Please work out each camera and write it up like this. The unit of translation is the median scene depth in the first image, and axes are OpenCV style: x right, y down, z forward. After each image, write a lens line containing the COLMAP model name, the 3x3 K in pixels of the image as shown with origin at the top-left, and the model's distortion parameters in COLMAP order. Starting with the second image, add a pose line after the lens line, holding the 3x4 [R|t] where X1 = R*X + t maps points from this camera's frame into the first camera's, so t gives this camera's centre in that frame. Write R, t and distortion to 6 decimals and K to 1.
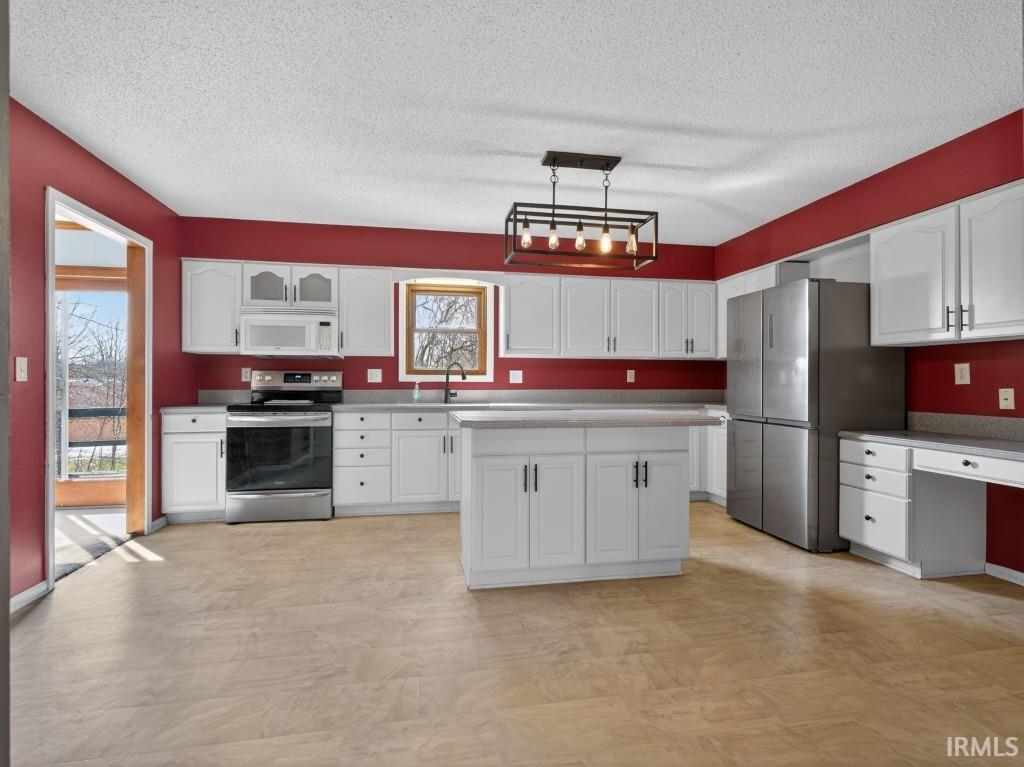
lens RADIAL K [[481.9, 0, 502.0], [0, 481.9, 382.5], [0, 0, 1]] dist [0.000543, 0.000121]
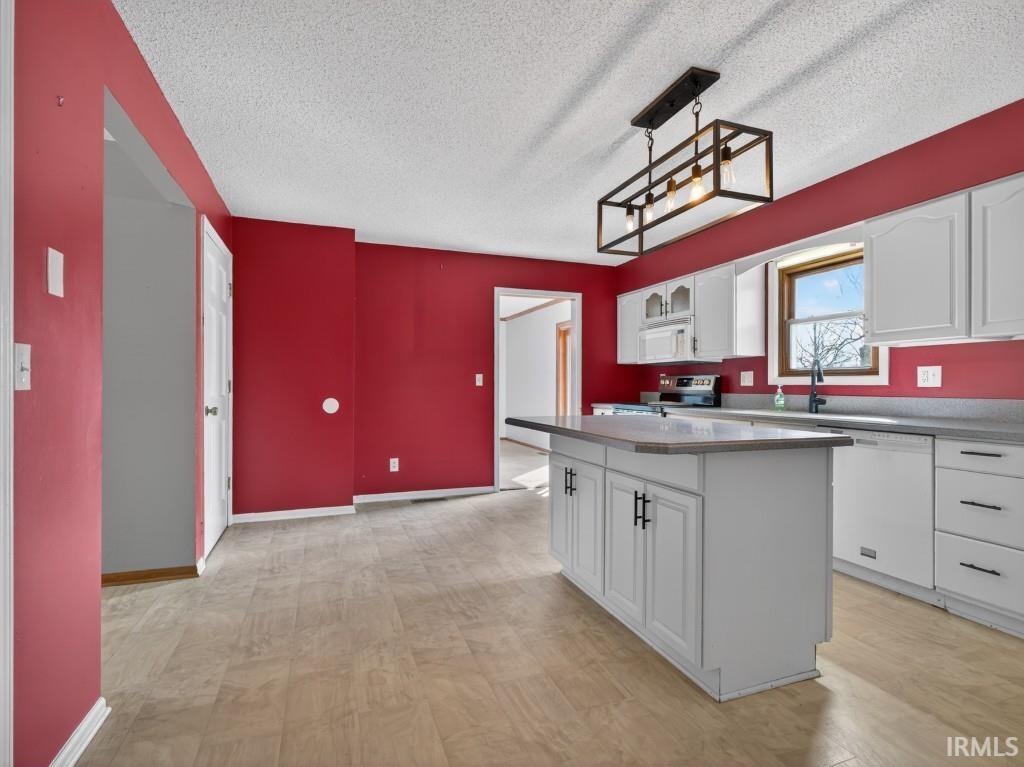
lens RADIAL K [[488.2, 0, 507.0], [0, 488.2, 385.0], [0, 0, 1]] dist [0.001358, 0.000256]
pose [[0.174877, -0.002987, -0.984586, 0.982758], [0.000496, 0.999996, -0.002946, 0.000958], [0.984590, 0.000027, 0.174878, 0.660488]]
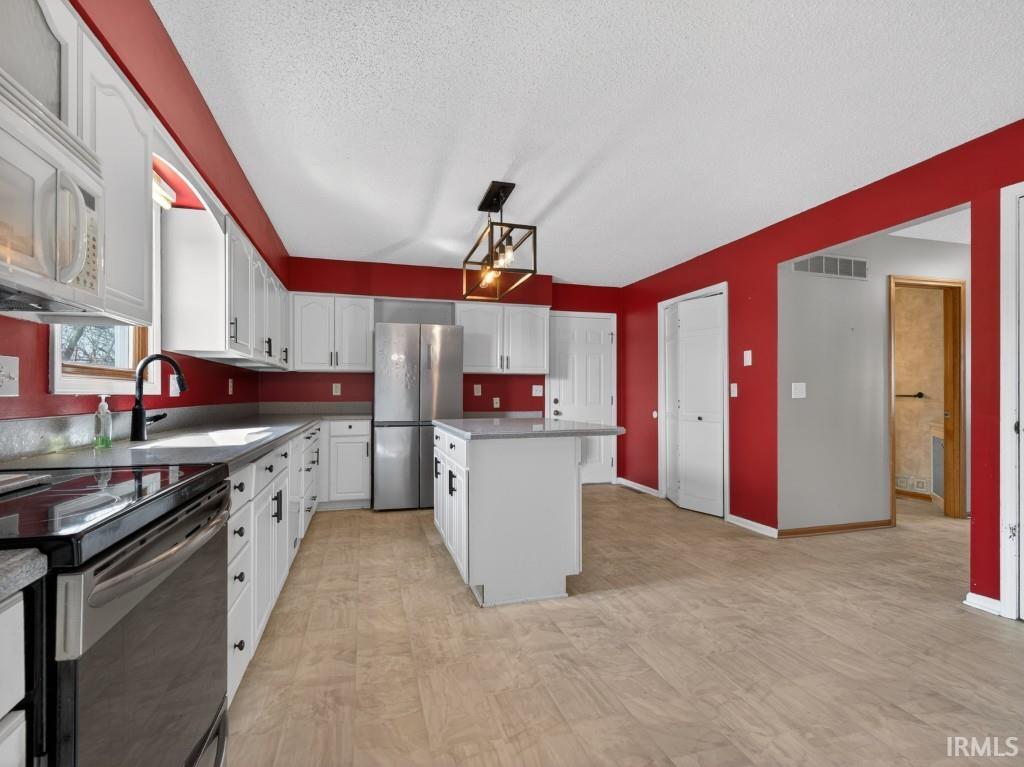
lens RADIAL K [[484.2, 0, 502.6], [0, 484.2, 393.9], [0, 0, 1]] dist [0.000181, -0.000576]
pose [[-0.091675, -0.001255, 0.995788, -1.054661], [-0.001961, 0.999997, 0.001079, -0.005944], [-0.995787, -0.001854, -0.091677, 1.197276]]
